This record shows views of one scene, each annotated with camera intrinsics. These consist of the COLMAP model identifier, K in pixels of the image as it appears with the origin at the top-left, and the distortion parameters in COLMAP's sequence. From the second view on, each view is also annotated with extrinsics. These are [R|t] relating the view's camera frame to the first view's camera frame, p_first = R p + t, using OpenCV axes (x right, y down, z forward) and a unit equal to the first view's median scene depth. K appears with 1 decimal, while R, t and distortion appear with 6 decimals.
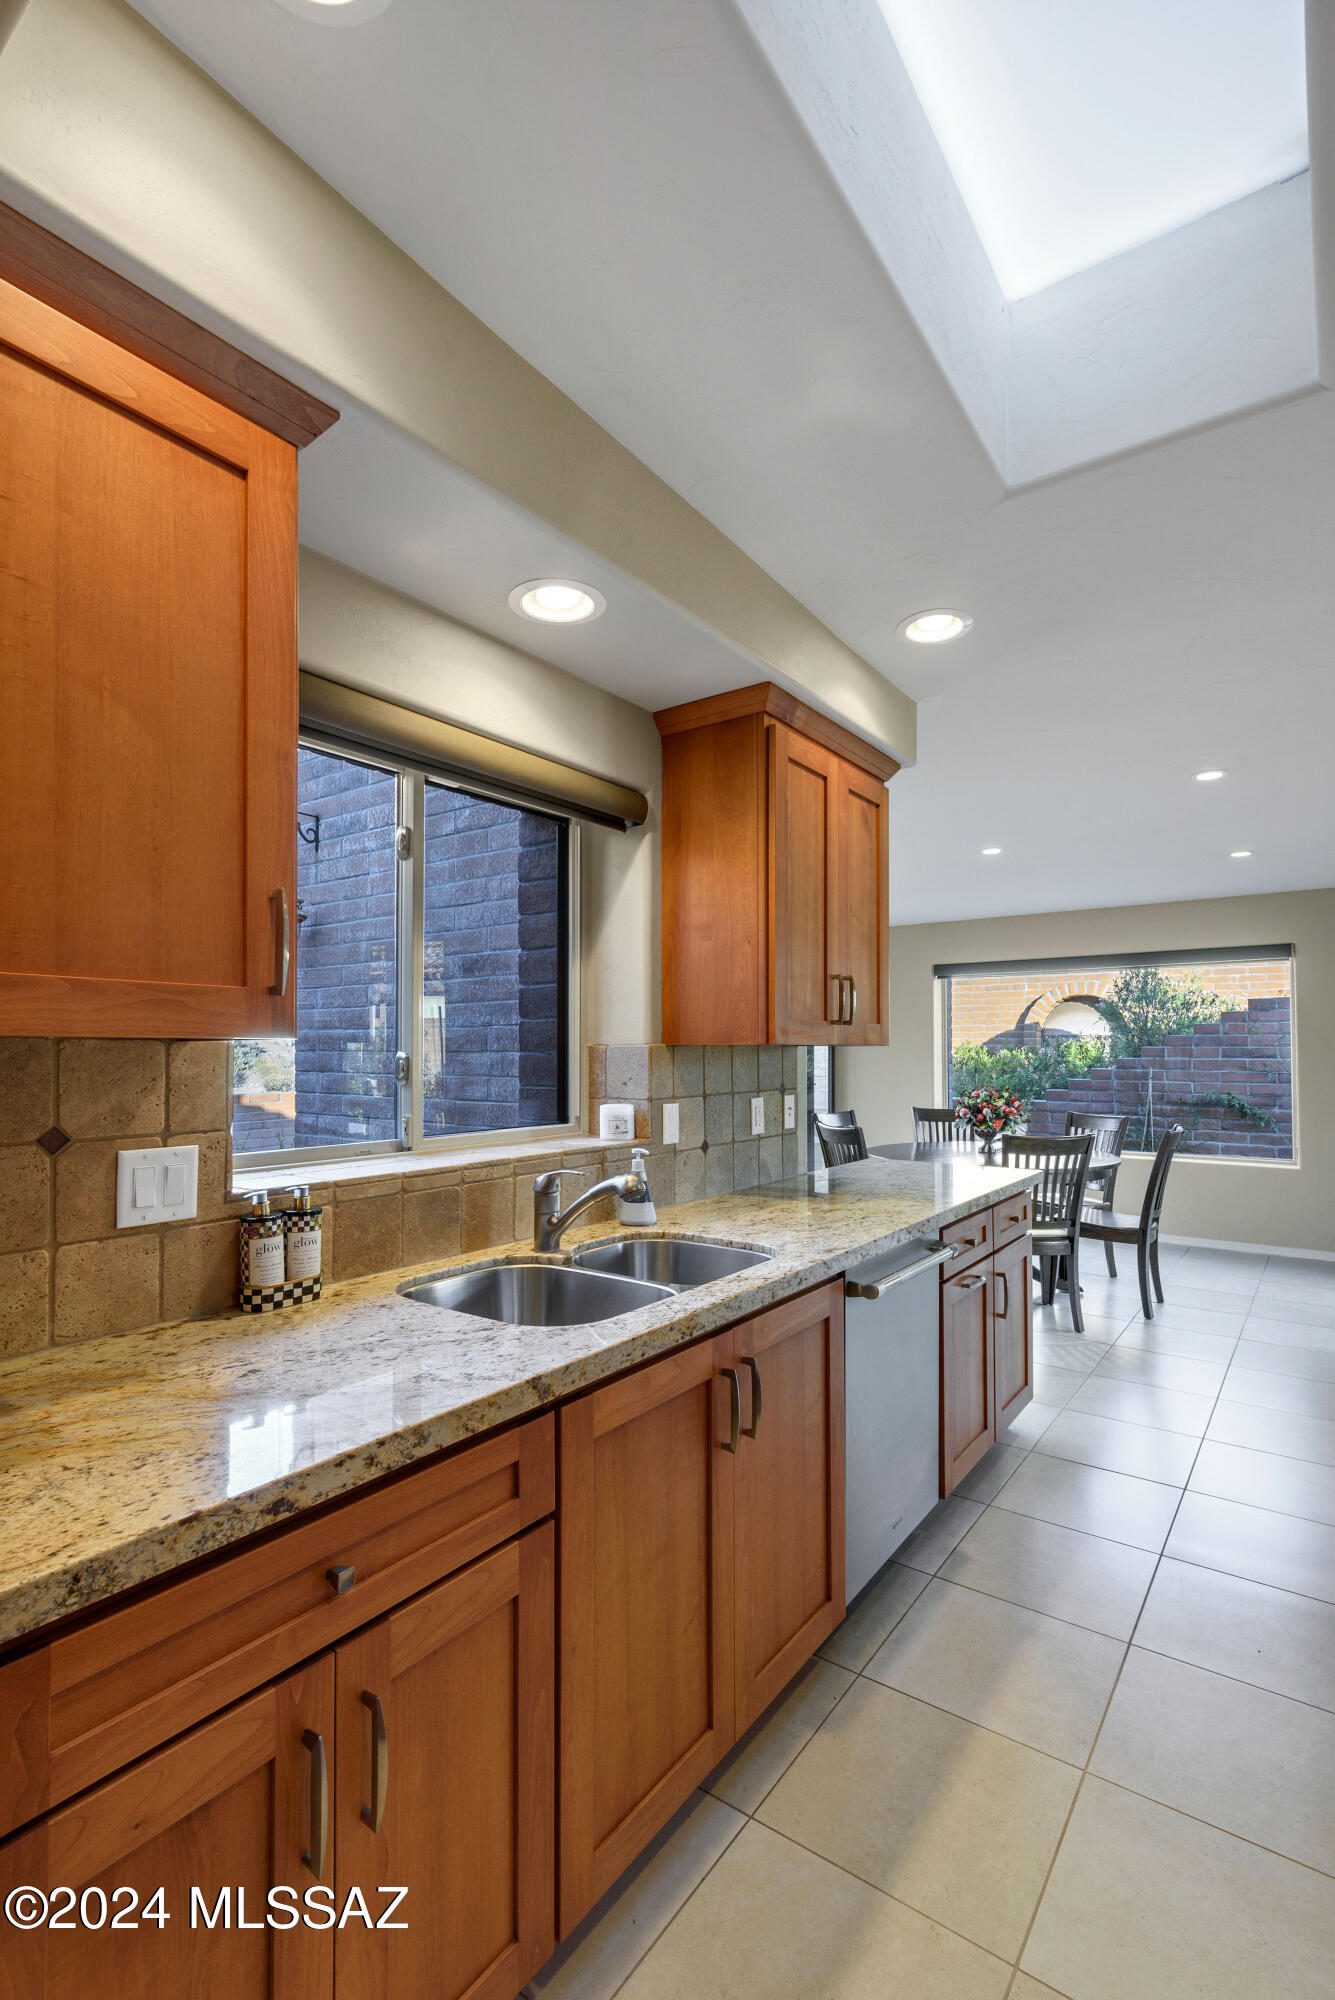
lens RADIAL K [[915.8, 0, 667.3], [0, 915.8, 1036.9], [0, 0, 1]] dist [0.005059, 0.000767]
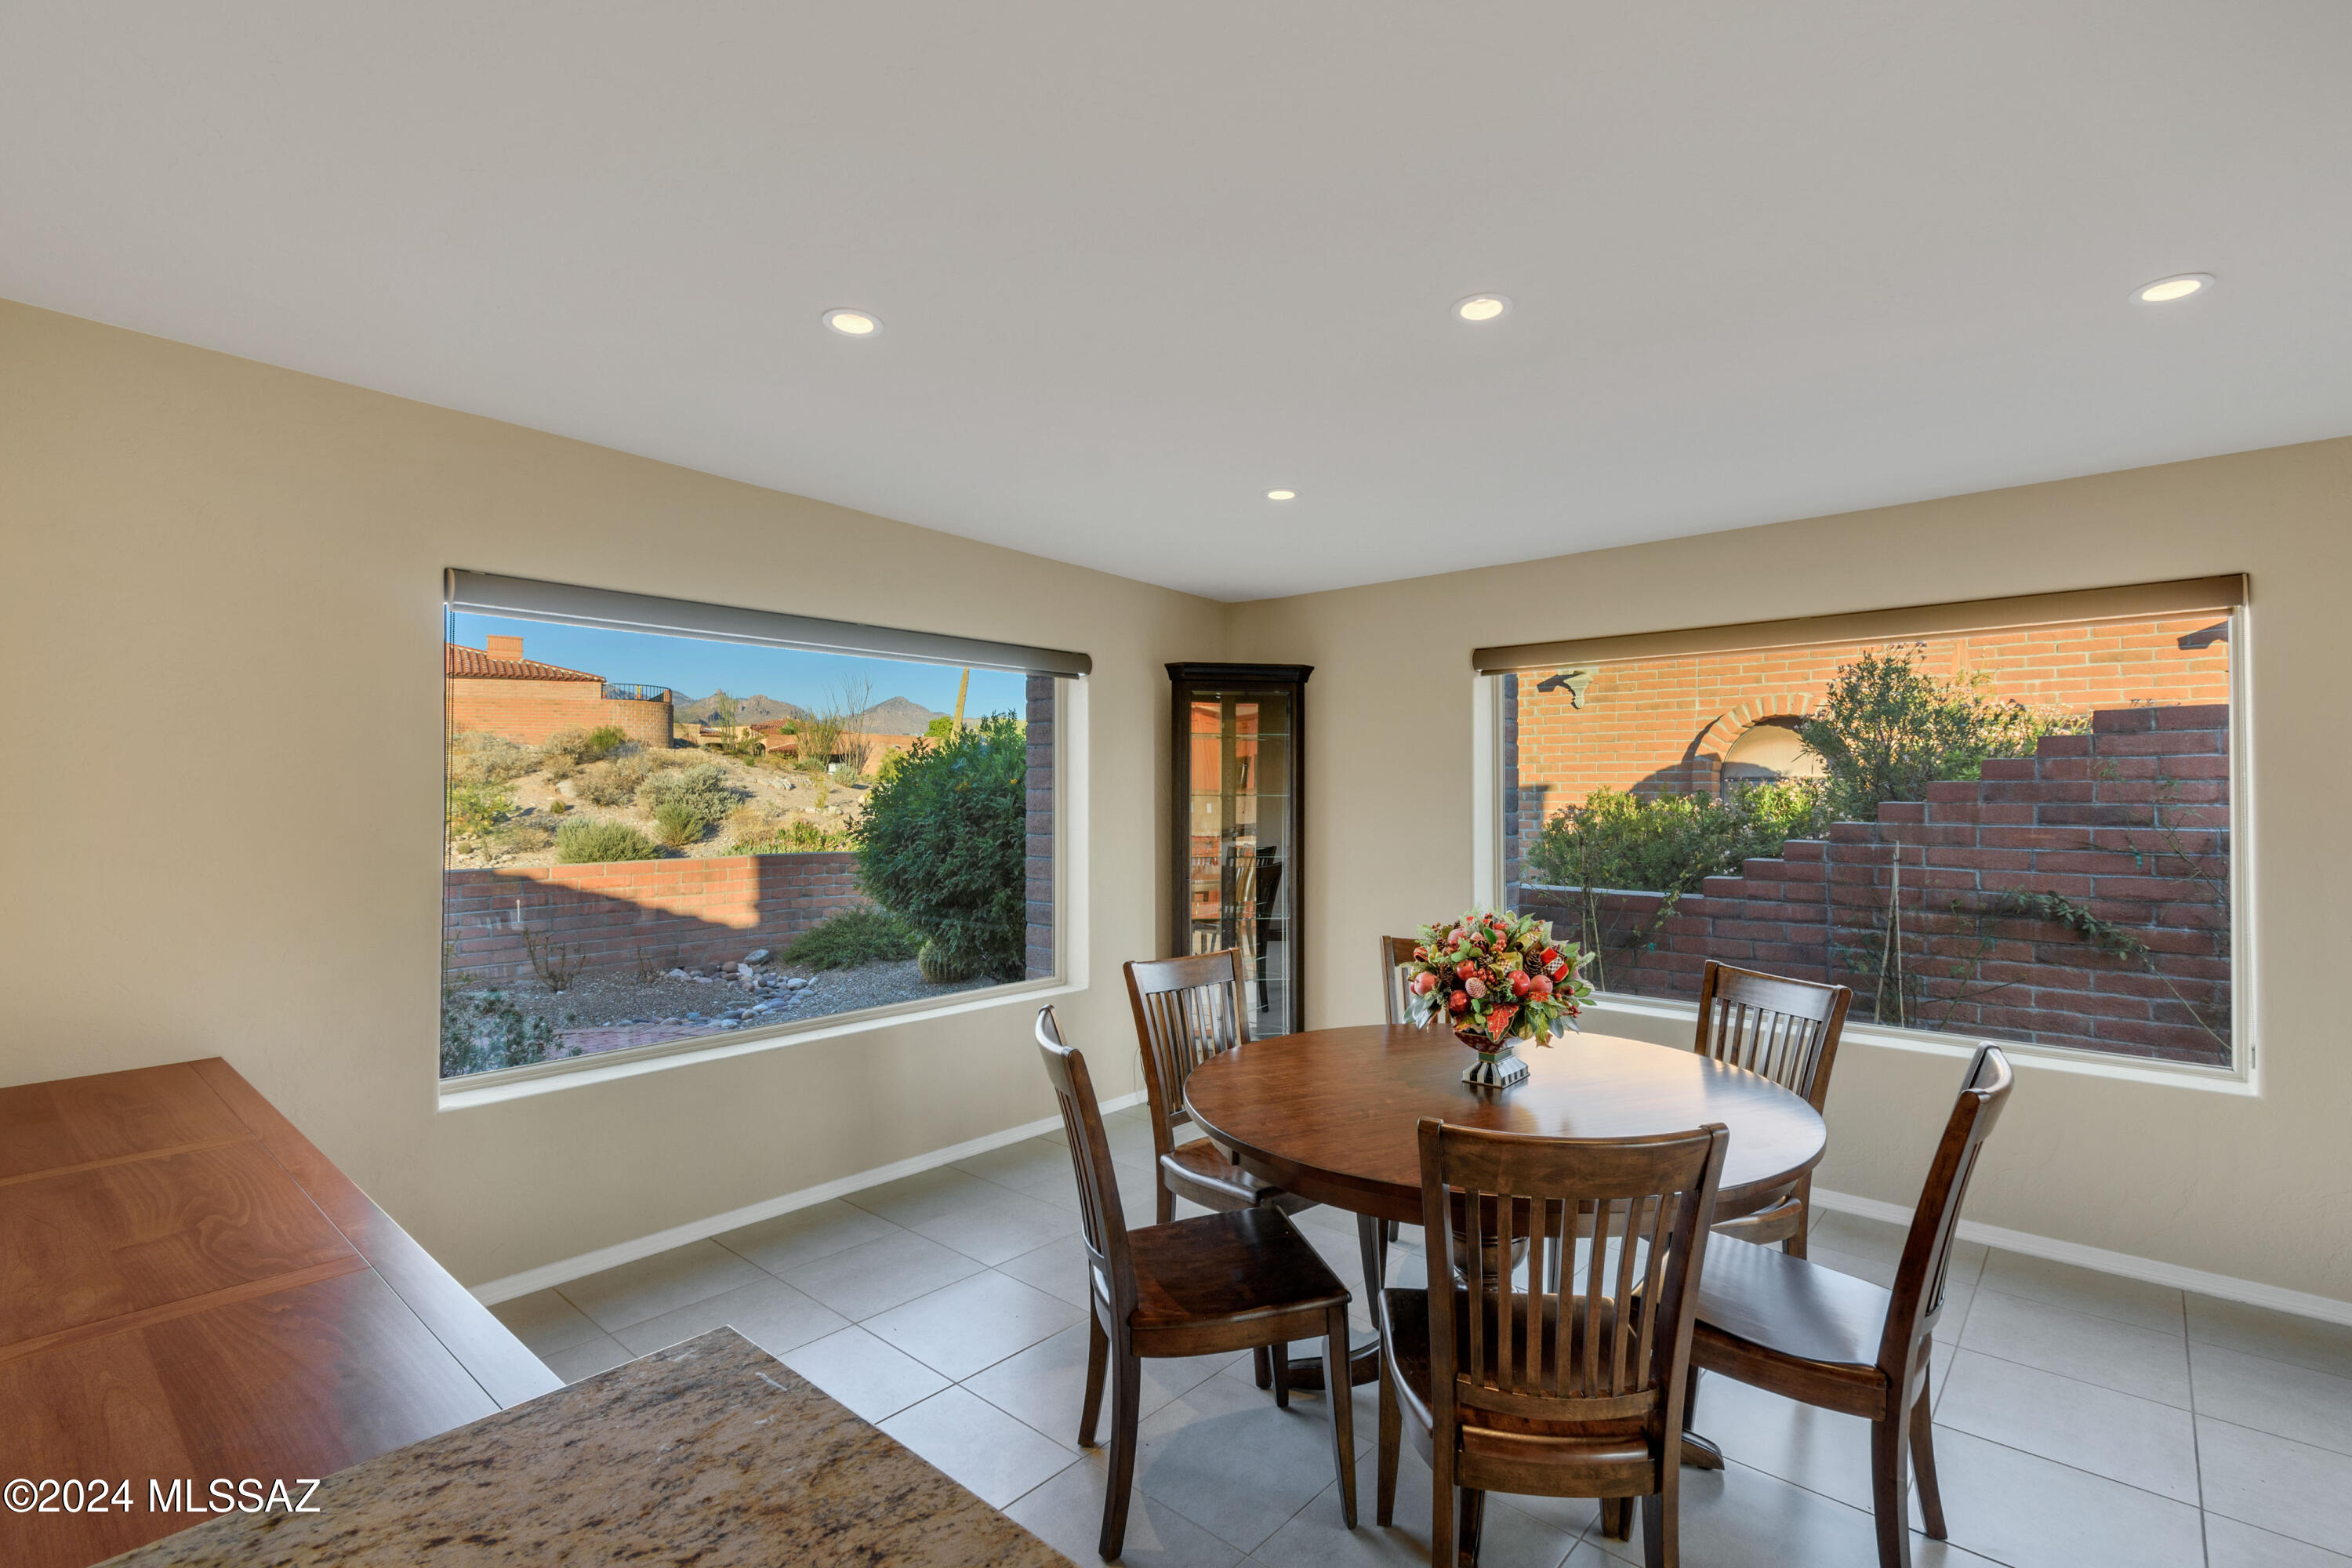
lens RADIAL K [[1064.7, 0, 1237.9], [0, 1064.7, 780.4], [0, 0, 1]] dist [0.001363, 0.000138]
pose [[0.998003, -0.002224, -0.063126, 0.179092], [0.002516, 0.999987, 0.004536, -0.005923], [0.063115, -0.004686, 0.997995, 0.348309]]
